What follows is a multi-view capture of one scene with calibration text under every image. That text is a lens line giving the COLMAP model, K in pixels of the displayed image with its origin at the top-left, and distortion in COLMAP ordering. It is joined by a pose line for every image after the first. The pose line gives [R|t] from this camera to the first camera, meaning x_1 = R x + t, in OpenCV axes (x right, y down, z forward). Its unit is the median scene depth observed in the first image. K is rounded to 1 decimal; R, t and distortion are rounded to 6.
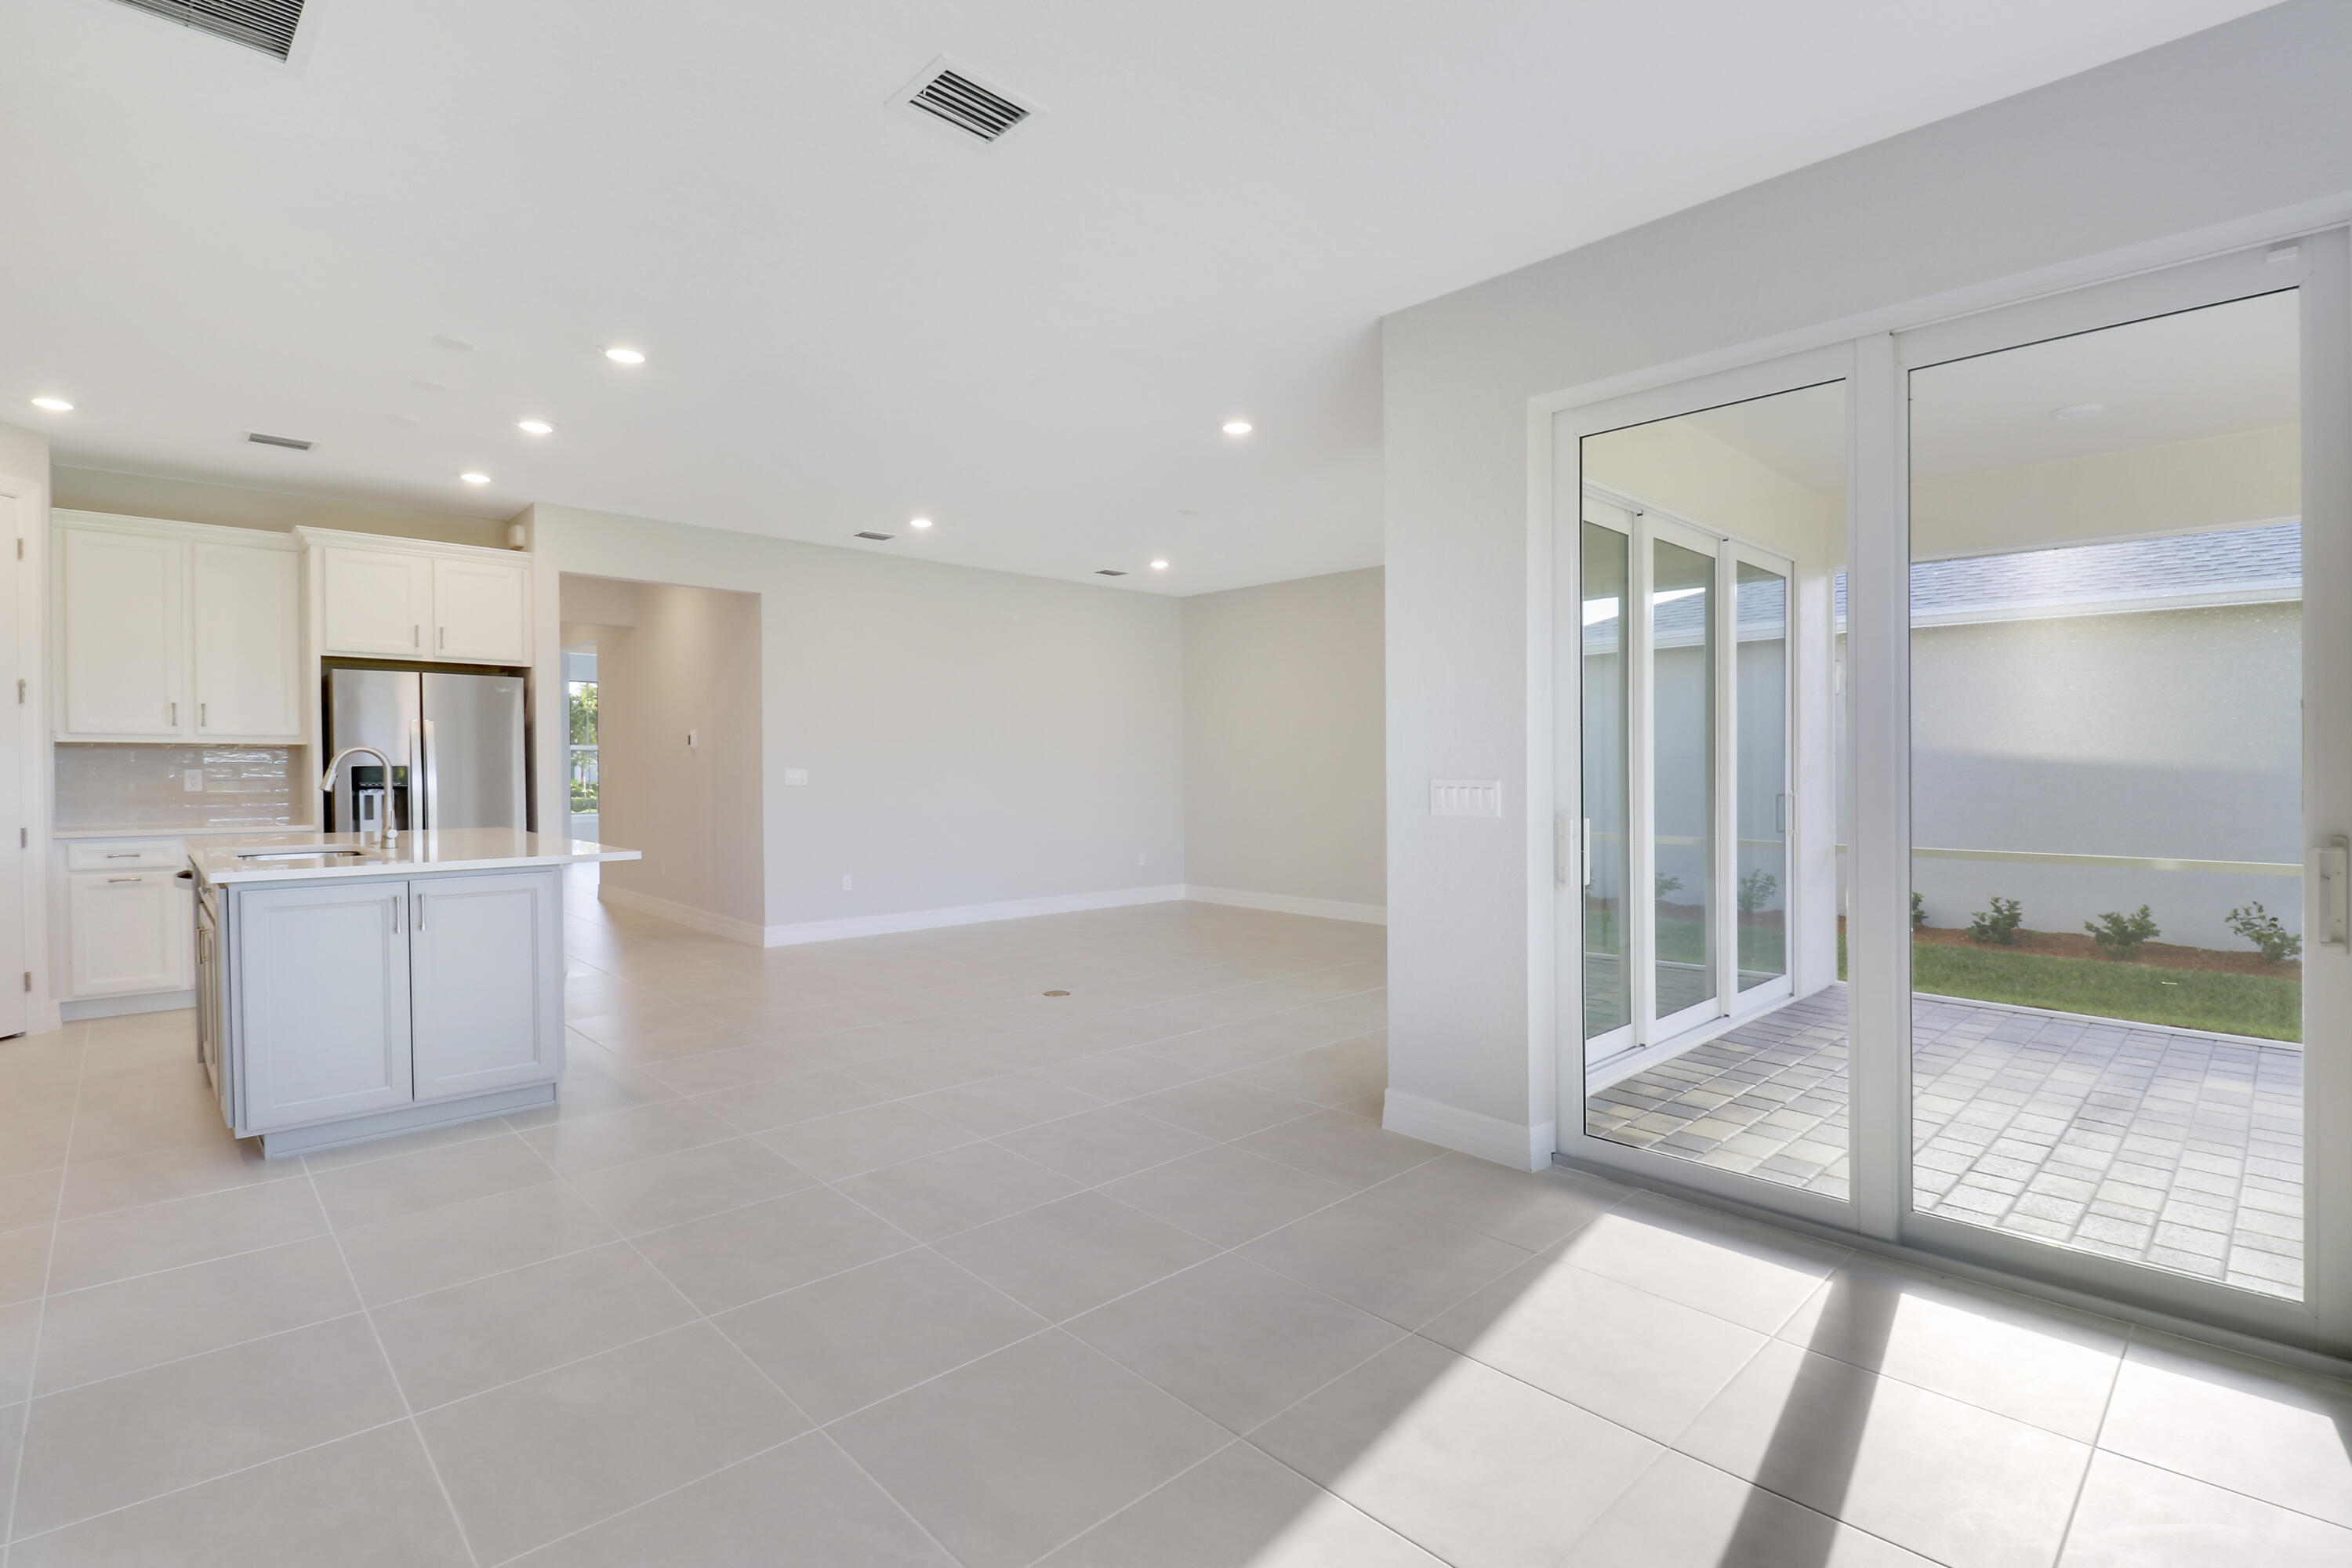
lens RADIAL K [[1094.7, 0, 1171.4], [0, 1094.7, 790.1], [0, 0, 1]] dist [-0.000415, -0.009999]
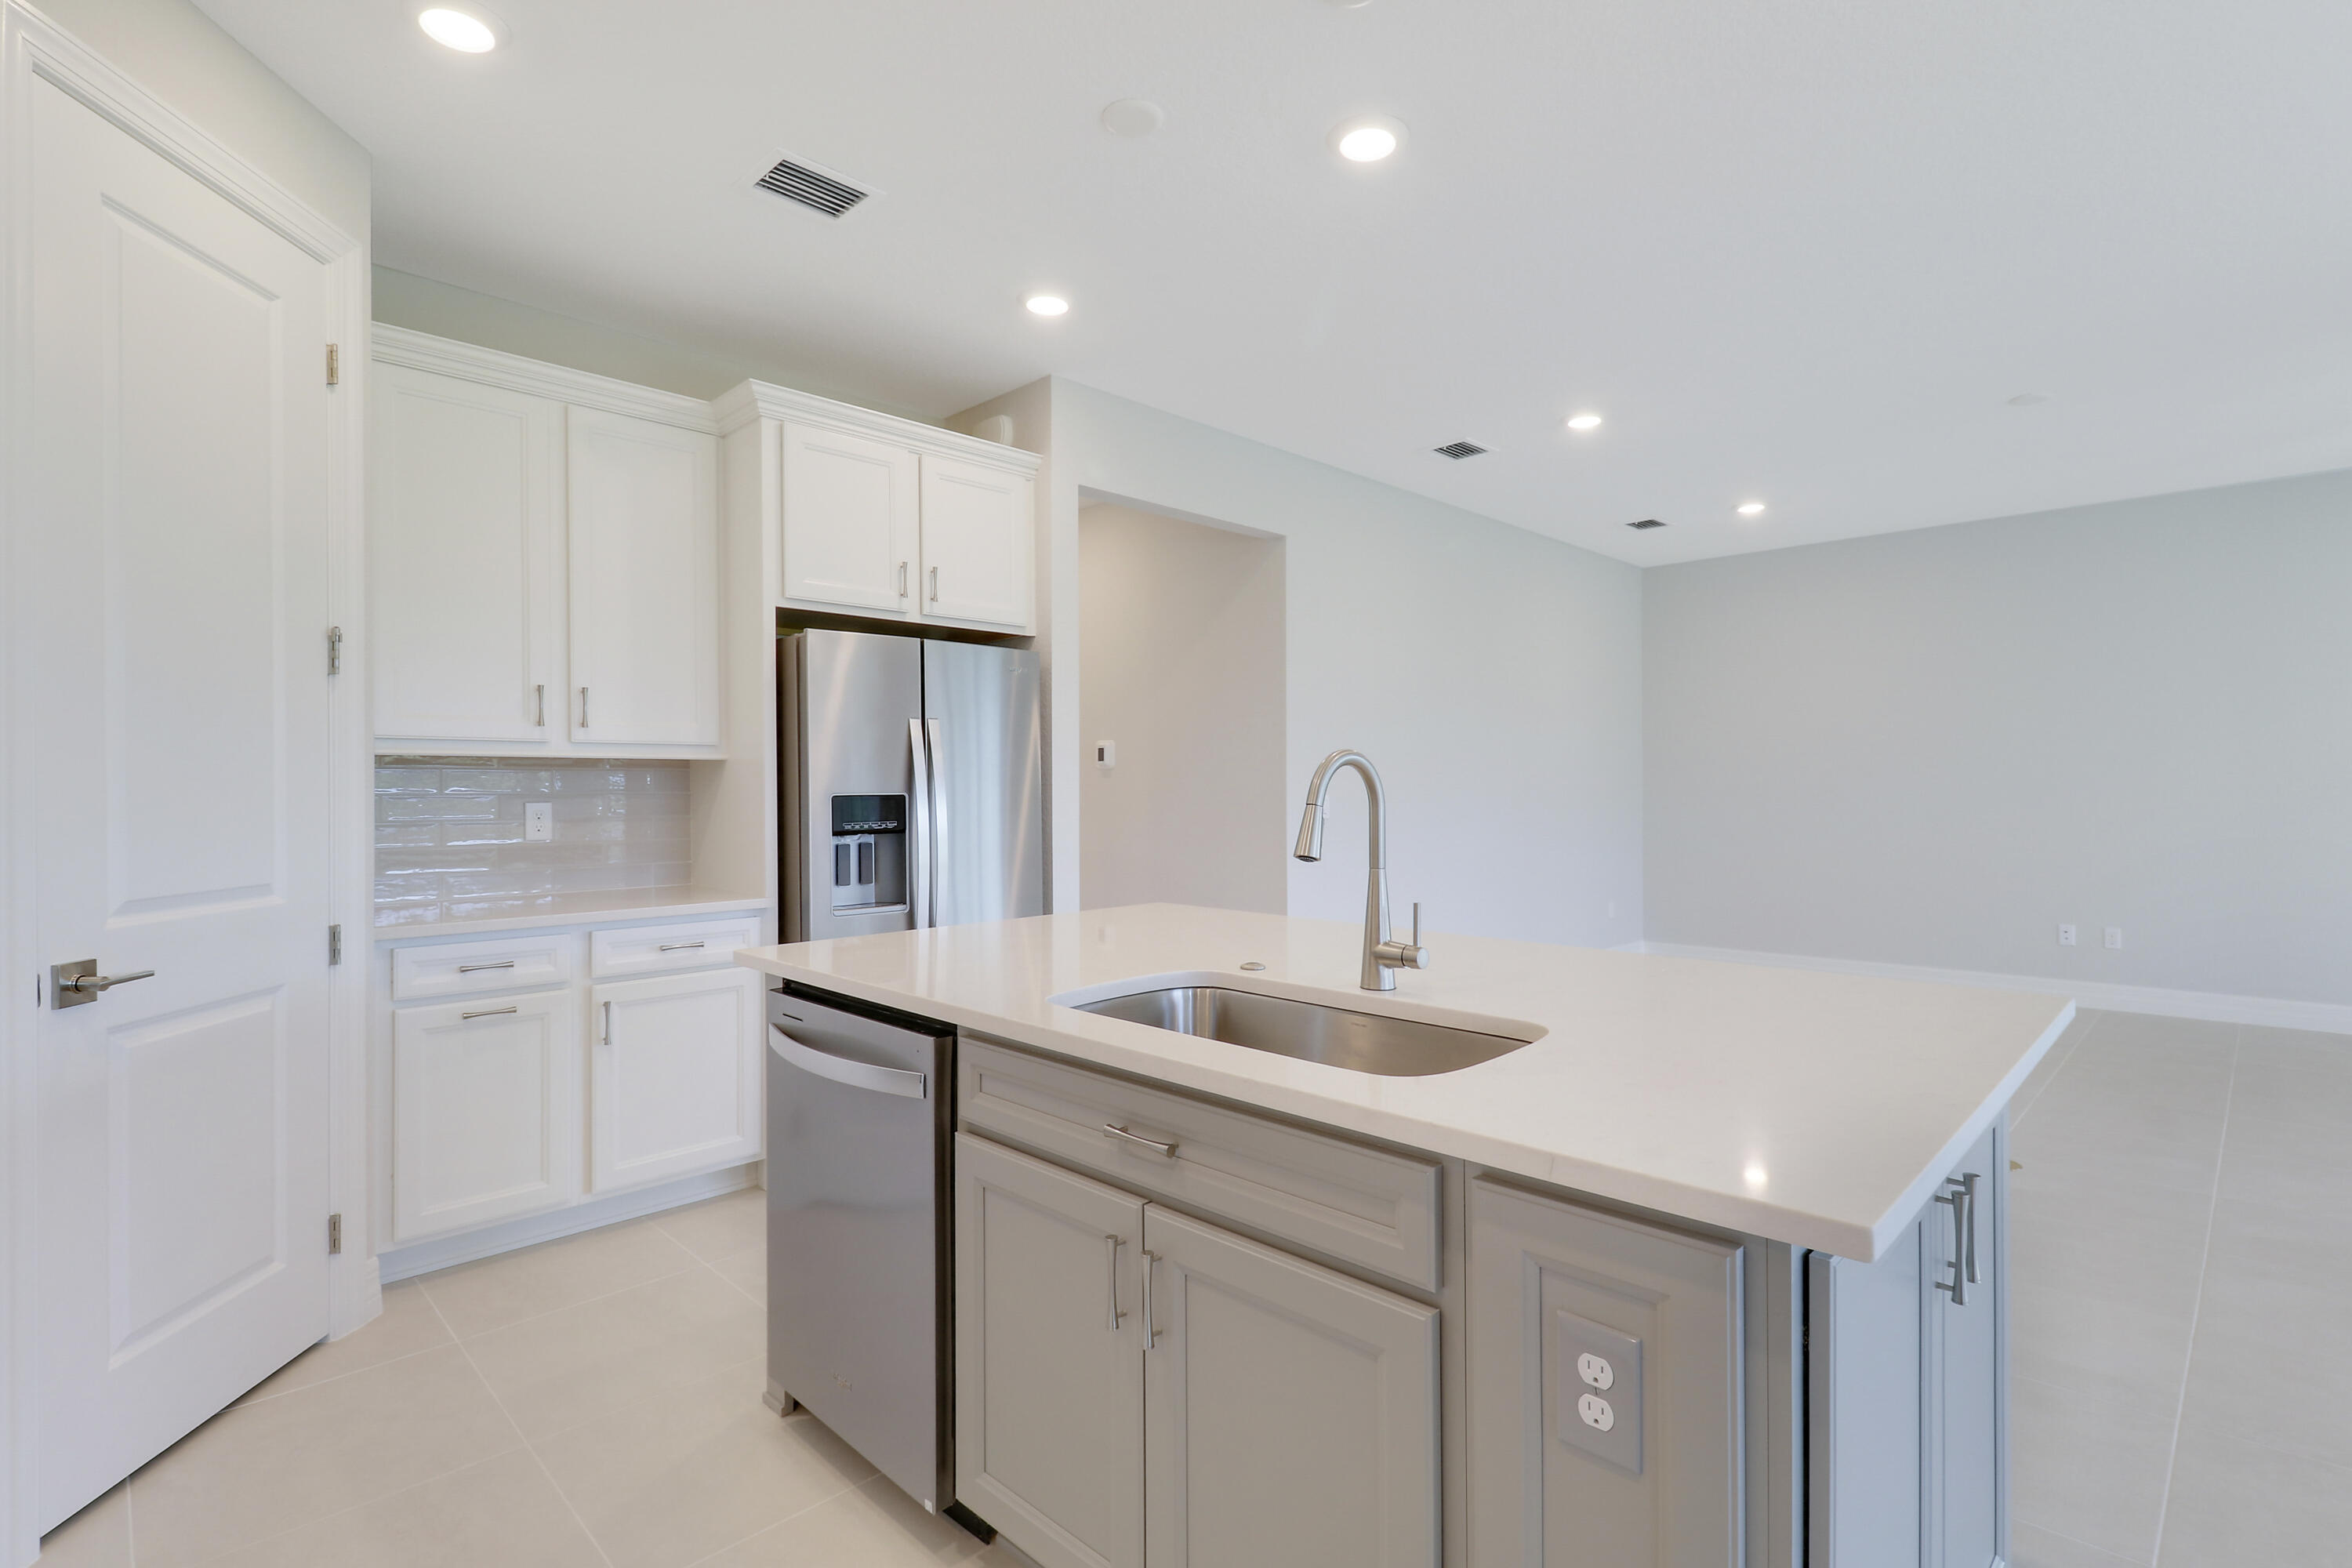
lens RADIAL K [[1094.7, 0, 1198.0], [0, 1094.7, 786.7], [0, 0, 1]] dist [-0.000415, -0.009999]
pose [[0.999502, -0.008058, 0.030516, -0.553435], [0.008689, 0.999750, -0.020615, -0.012302], [-0.030342, 0.020870, 0.999322, 0.395106]]
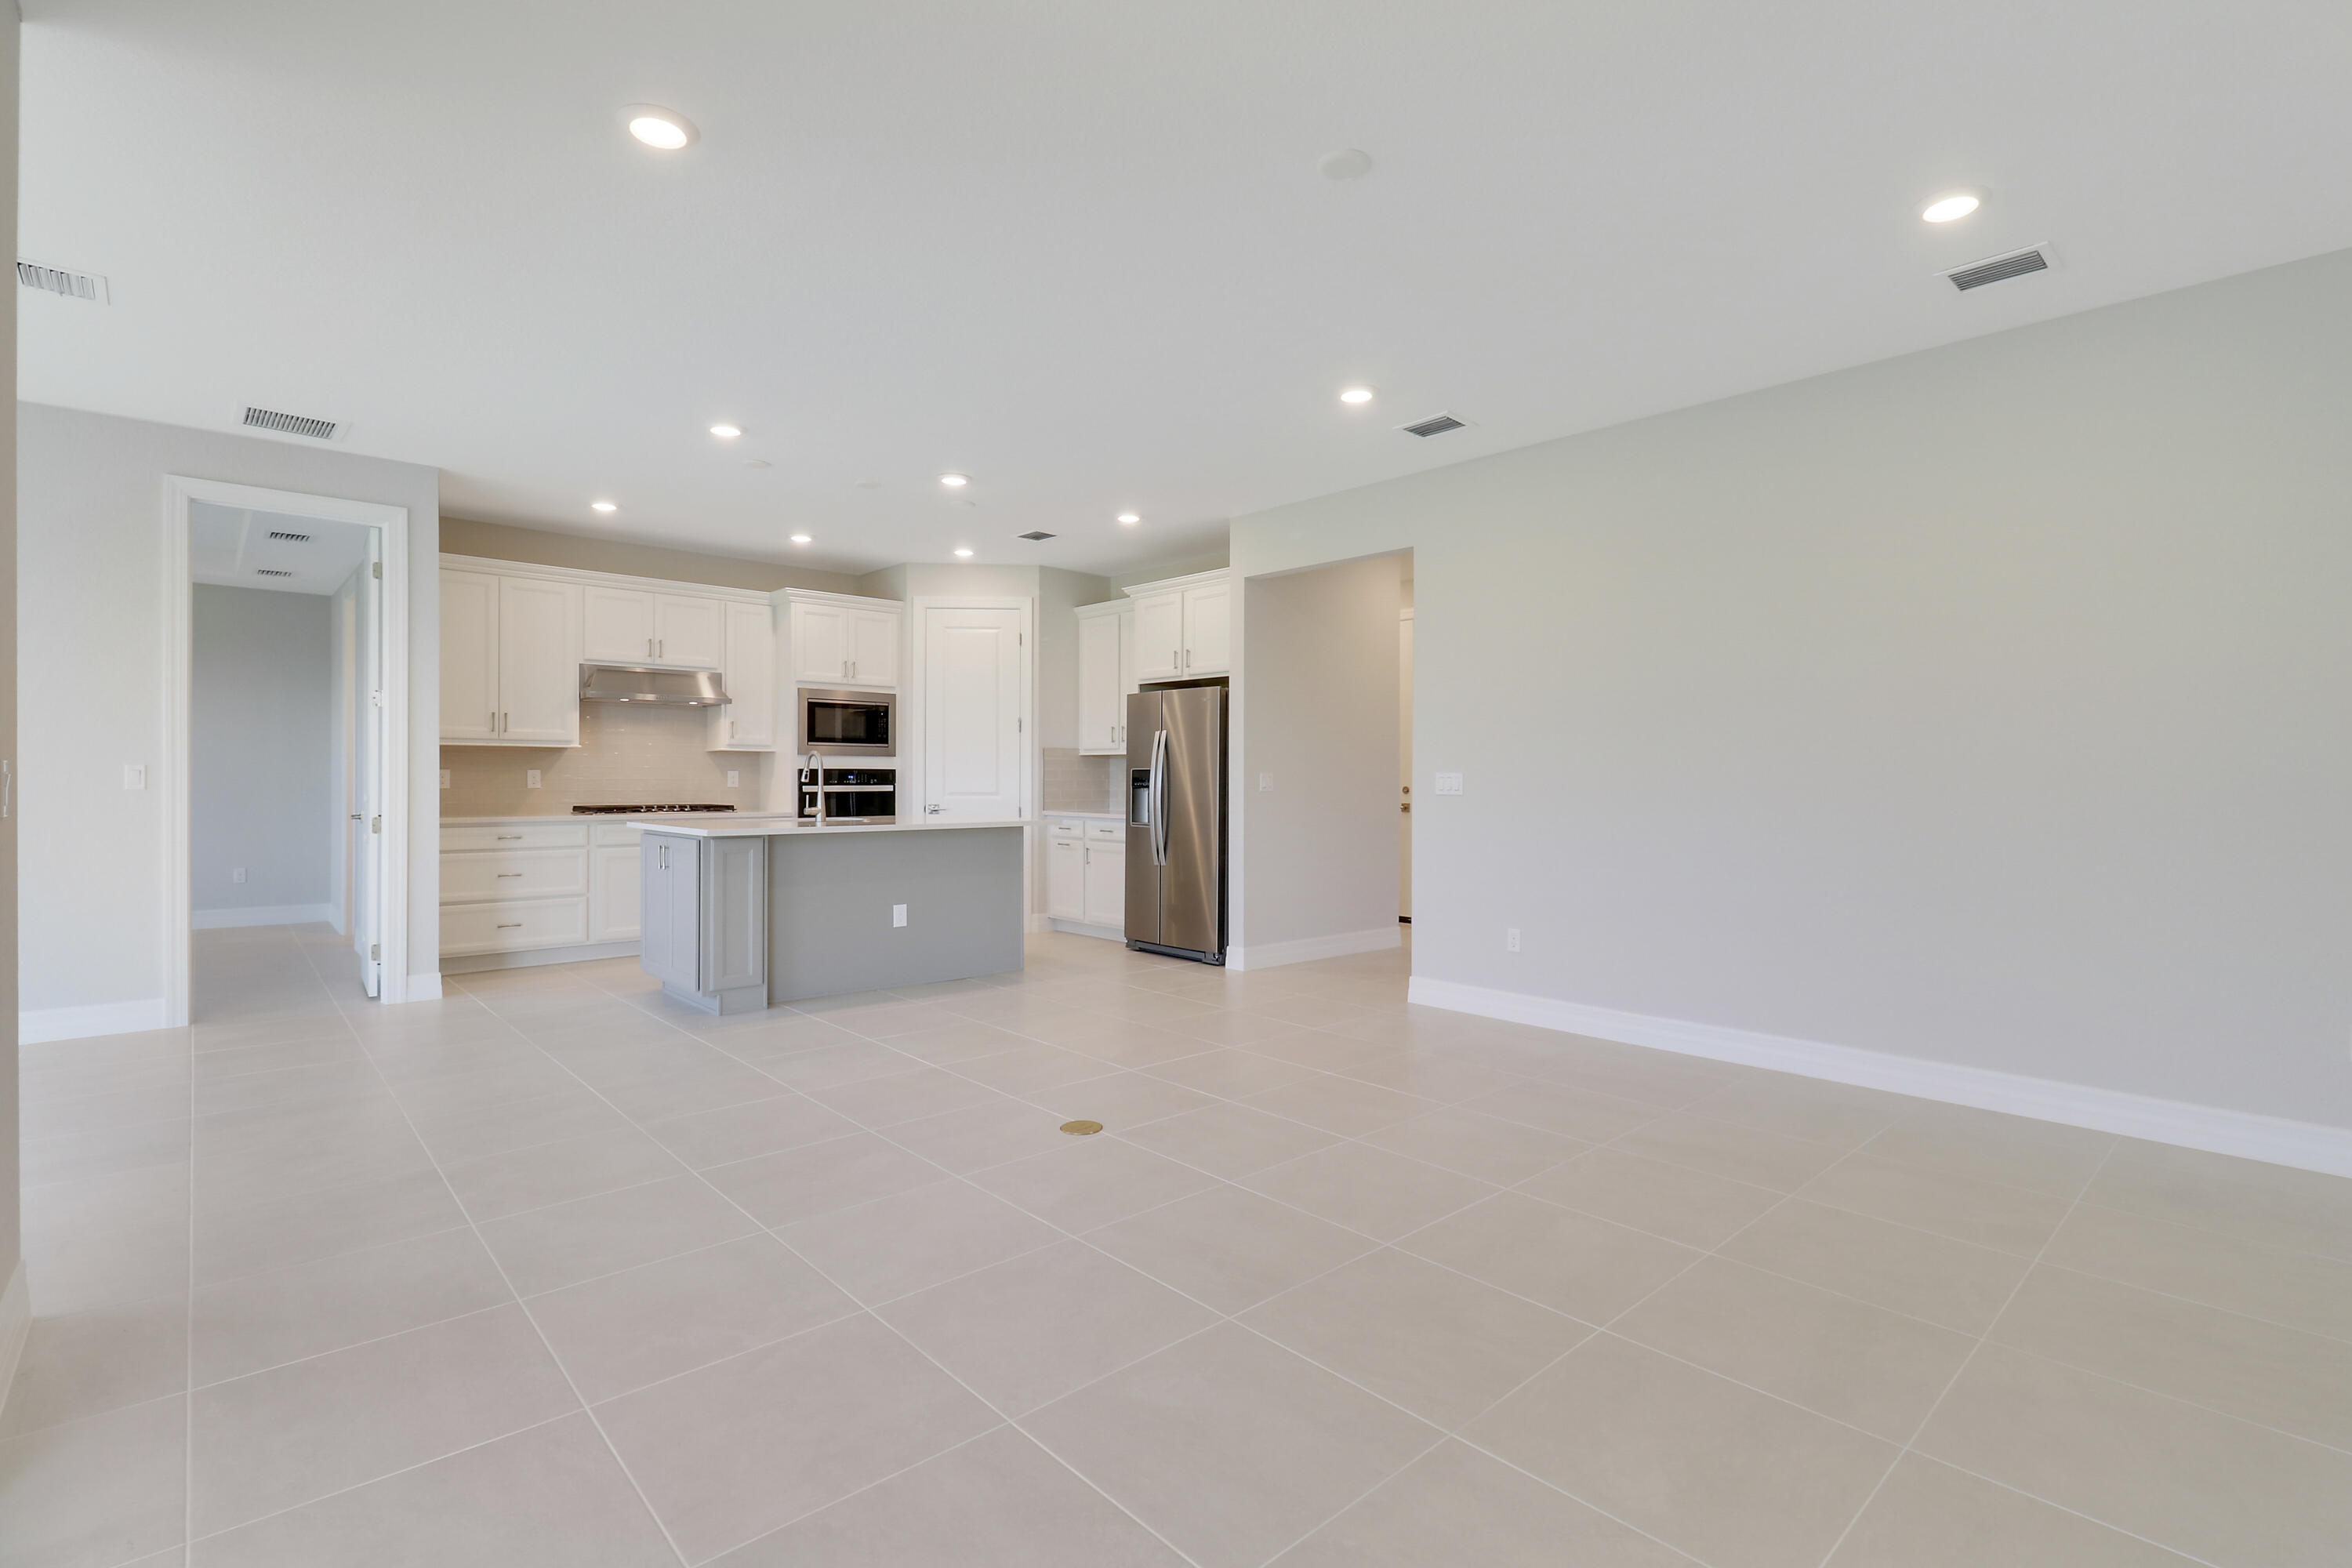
lens RADIAL K [[1094.7, 0, 1184.2], [0, 1094.7, 777.5], [0, 0, 1]] dist [-0.000415, -0.009999]
pose [[-0.026683, -0.003093, -0.999639, 0.497623], [-0.027438, 0.999621, -0.002361, -0.011079], [0.999267, 0.027366, -0.026758, 1.054879]]
